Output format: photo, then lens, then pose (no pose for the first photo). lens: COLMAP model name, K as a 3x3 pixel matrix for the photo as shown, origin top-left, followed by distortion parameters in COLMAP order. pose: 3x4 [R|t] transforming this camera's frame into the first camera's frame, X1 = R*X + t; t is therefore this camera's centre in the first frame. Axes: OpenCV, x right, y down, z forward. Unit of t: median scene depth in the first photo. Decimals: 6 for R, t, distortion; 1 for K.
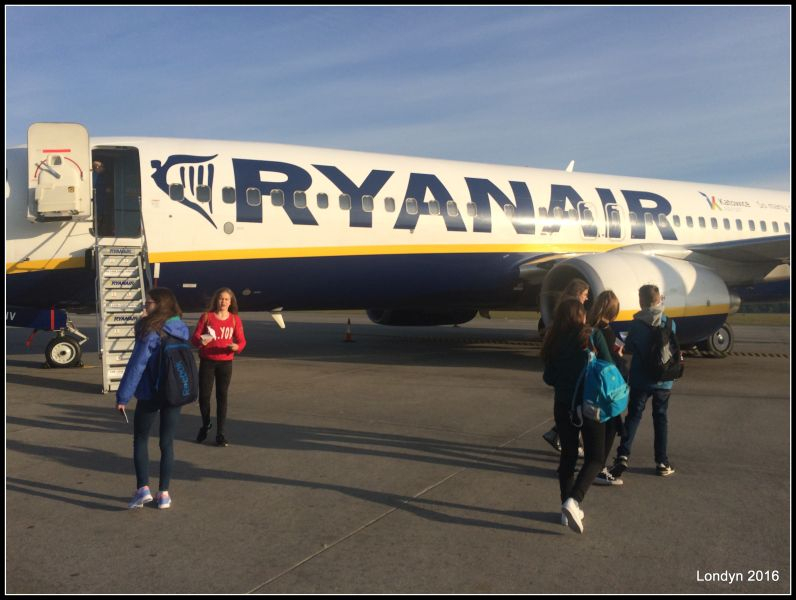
lens RADIAL K [[682.2, 0, 397.9], [0, 682.2, 297.8], [0, 0, 1]] dist [0.073492, -0.062617]
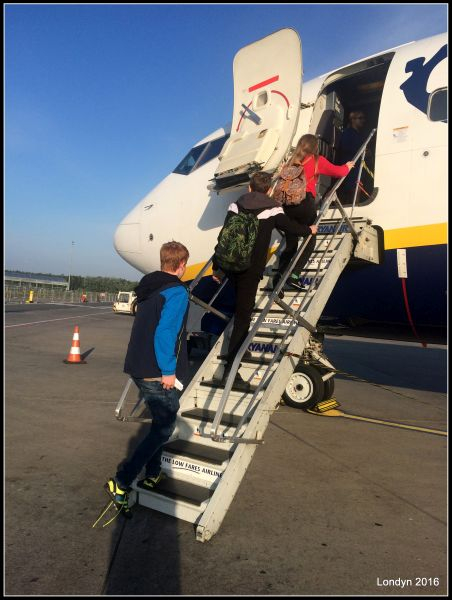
lens RADIAL K [[514.2, 0, 222.7], [0, 514.2, 302.5], [0, 0, 1]] dist [0.073492, -0.062617]
pose [[0.533462, 0.022387, -0.845528, -0.083733], [-0.058832, 0.998211, -0.010689, 0.003156], [0.843775, 0.055447, 0.533825, 0.673141]]
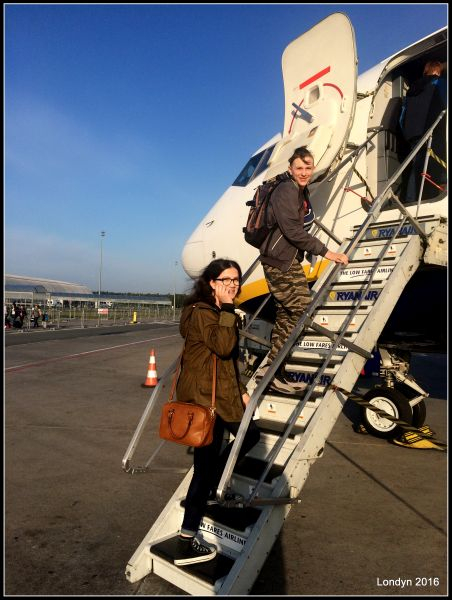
lens RADIAL K [[514.2, 0, 228.5], [0, 514.2, 296.7], [0, 0, 1]] dist [0.073492, -0.062617]
pose [[0.364954, -0.032834, -0.930446, -0.102428], [-0.012221, 0.999123, -0.040051, -0.005217], [0.930945, 0.025988, 0.364233, 0.728713]]
